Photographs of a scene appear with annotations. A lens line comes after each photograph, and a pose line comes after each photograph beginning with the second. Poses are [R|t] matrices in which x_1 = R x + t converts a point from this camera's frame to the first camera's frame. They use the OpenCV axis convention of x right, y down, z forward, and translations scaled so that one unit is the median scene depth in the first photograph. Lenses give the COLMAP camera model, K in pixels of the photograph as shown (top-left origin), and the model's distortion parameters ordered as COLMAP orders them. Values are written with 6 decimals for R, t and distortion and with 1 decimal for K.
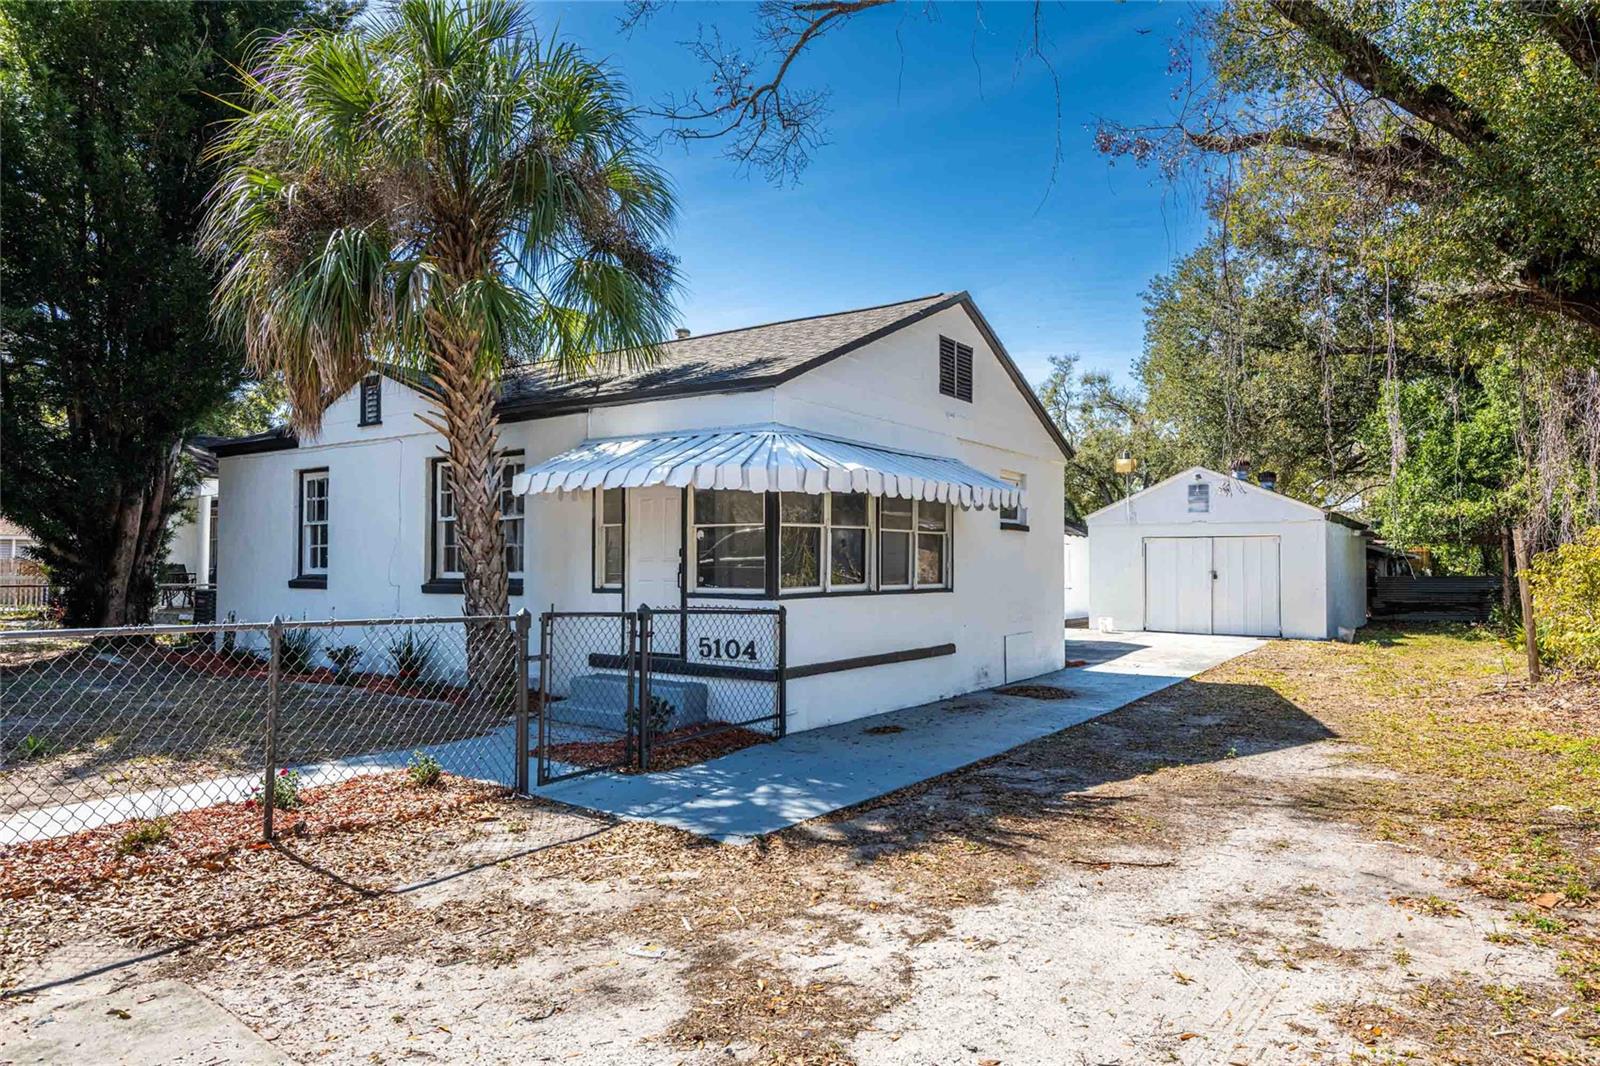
lens RADIAL K [[997.4, 0, 792.6], [0, 997.4, 551.4], [0, 0, 1]] dist [0.014558, -0.001957]
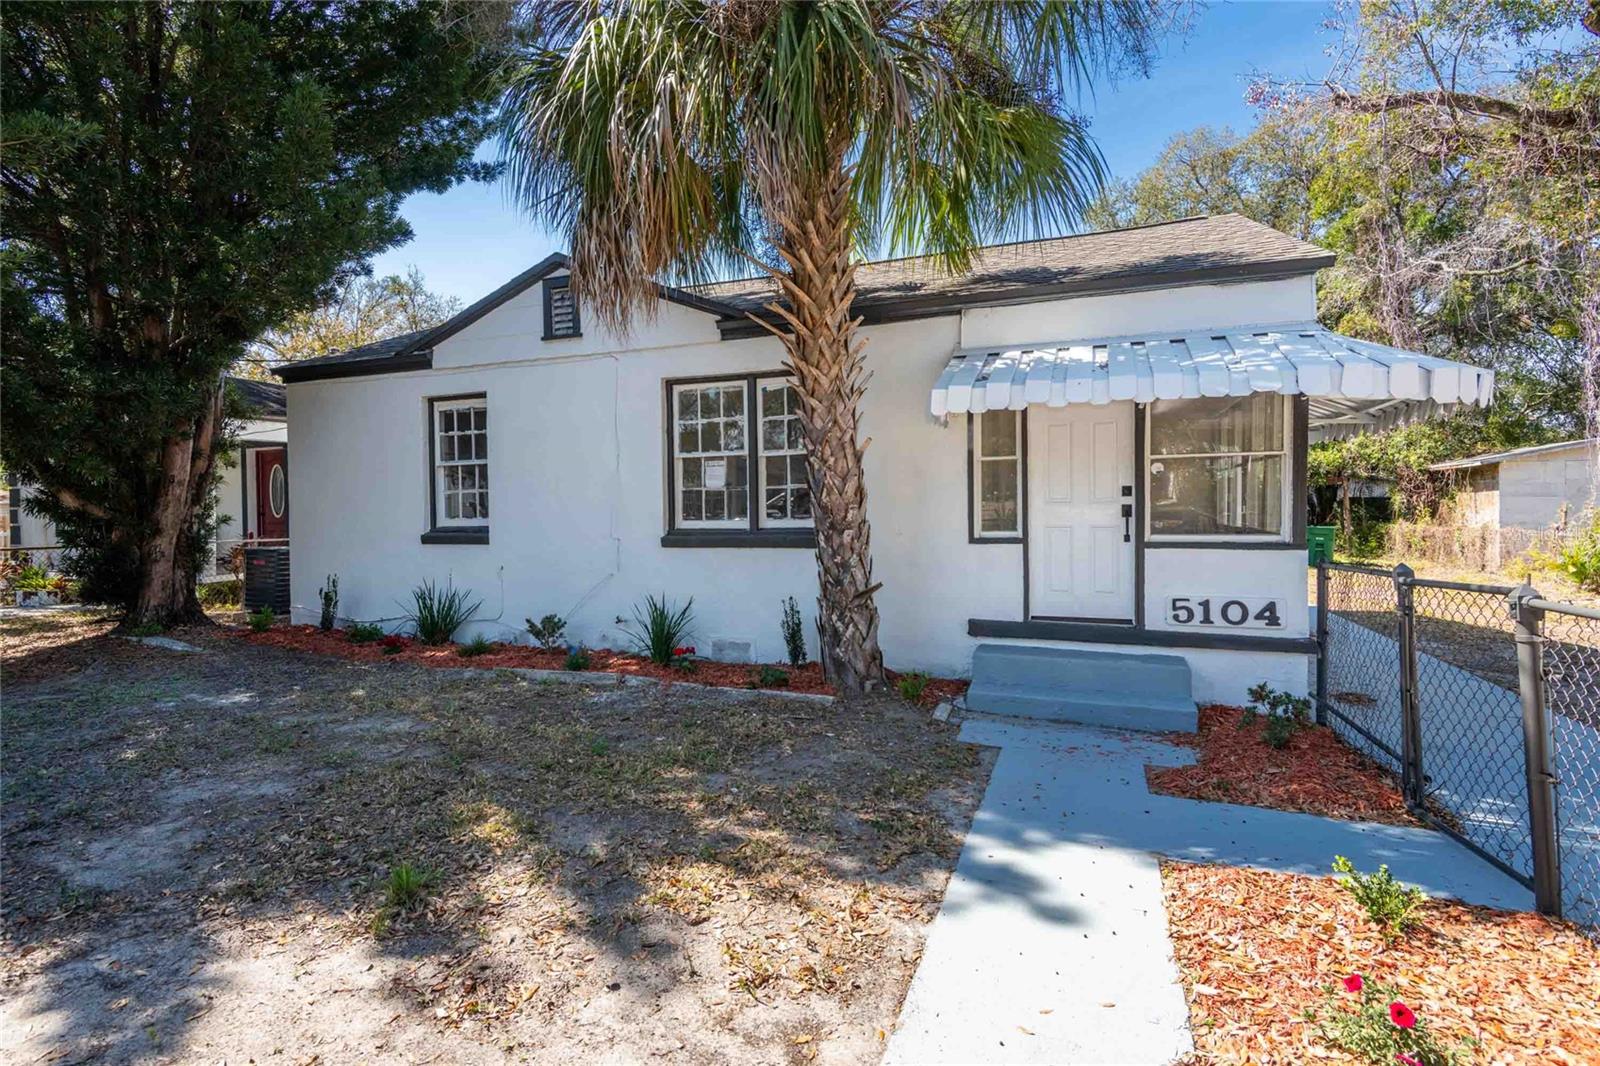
lens RADIAL K [[774.8, 0, 769.4], [0, 774.8, 526.1], [0, 0, 1]] dist [0.015383, -0.000223]
pose [[0.973006, -0.018920, 0.230001, -0.497671], [0.010815, 0.999277, 0.036446, 0.003143], [-0.230524, -0.032975, 0.972508, 0.435910]]
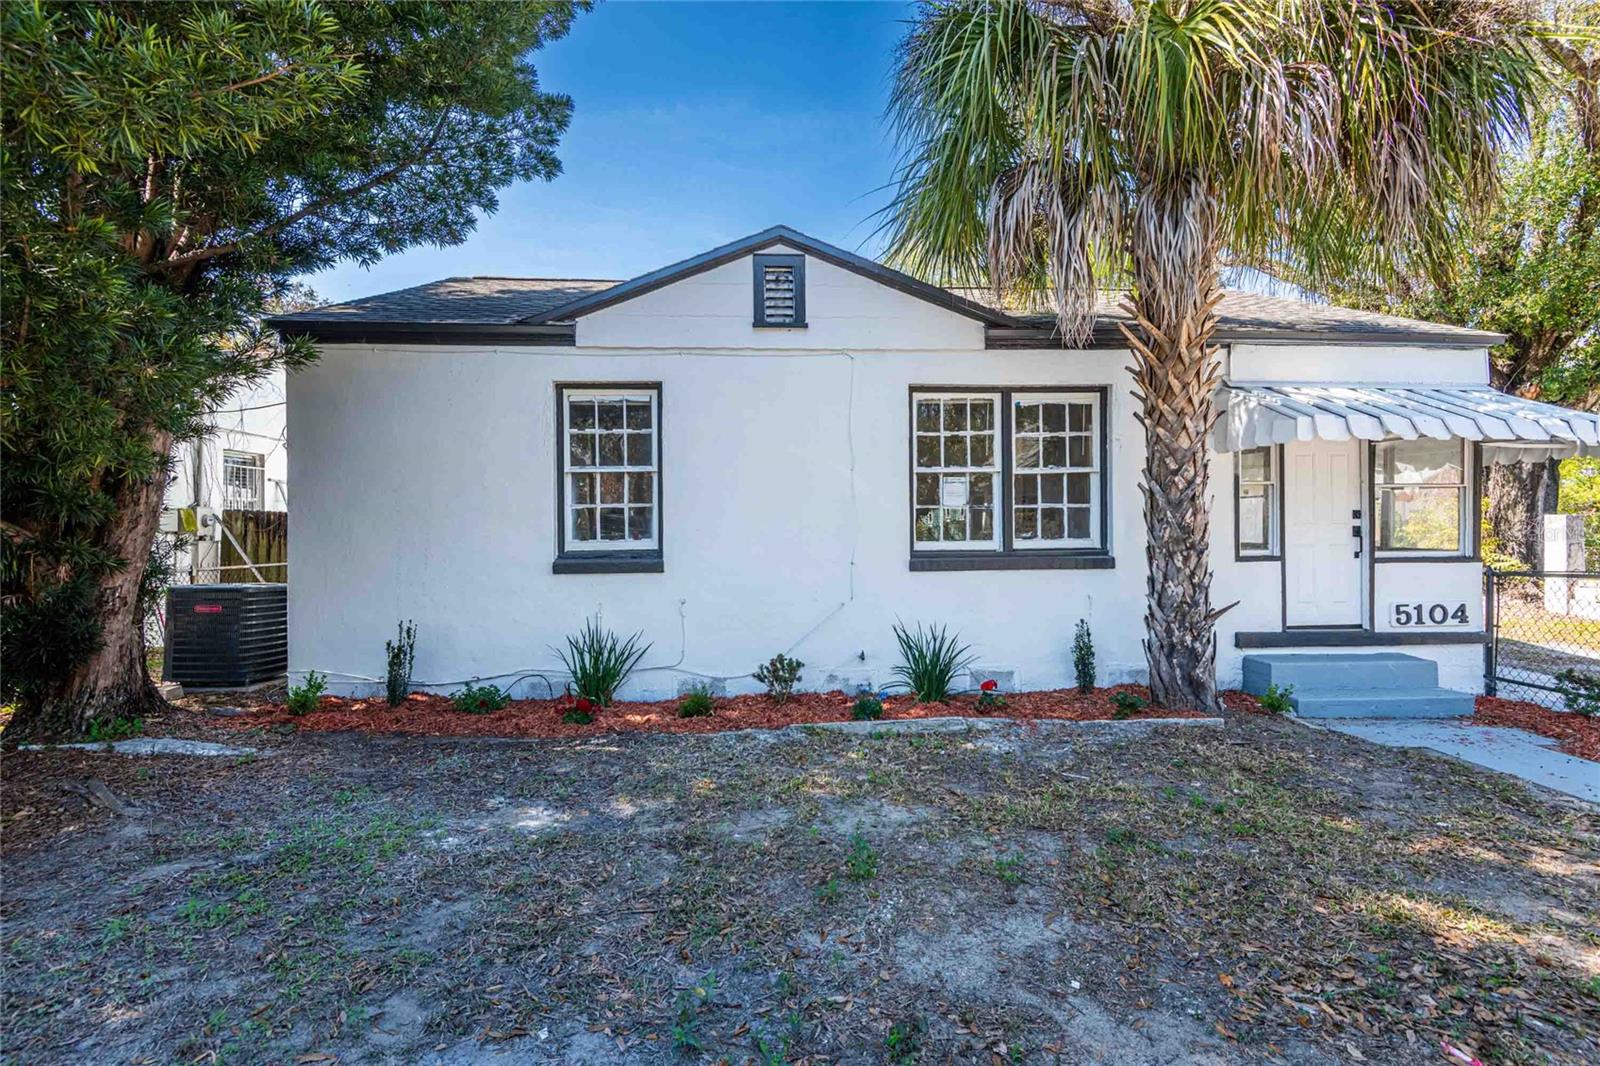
lens RADIAL K [[750.6, 0, 800.0], [0, 750.6, 533.0], [0, 0, 1]] dist [0.025171, -0.019123]
pose [[0.780730, -0.015827, 0.624668, -0.893025], [0.002105, 0.999740, 0.022699, 0.001409], [-0.624865, -0.016407, 0.780560, 0.727513]]
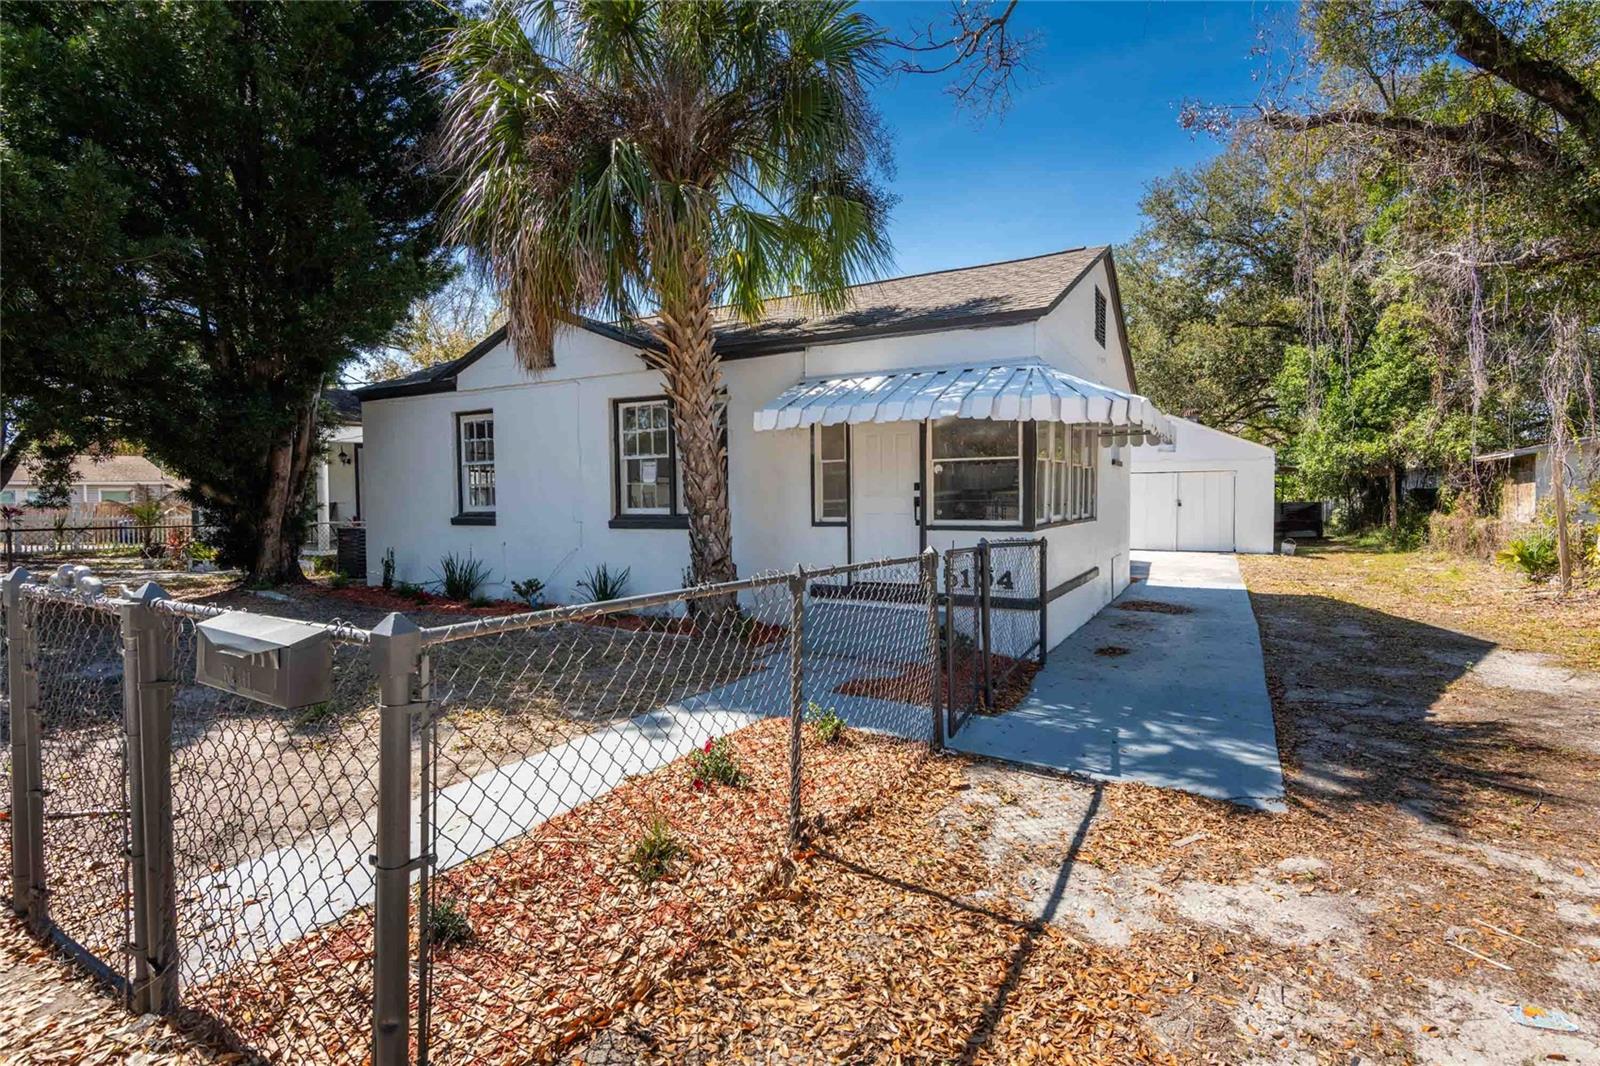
lens RADIAL K [[770.8, 0, 800.0], [0, 770.8, 533.0], [0, 0, 1]] dist [0.014205, -0.000025]
pose [[0.994286, -0.015778, 0.105577, -0.297989], [0.009693, 0.998275, 0.057904, 0.001775], [-0.106308, -0.056550, 0.992724, 0.203088]]
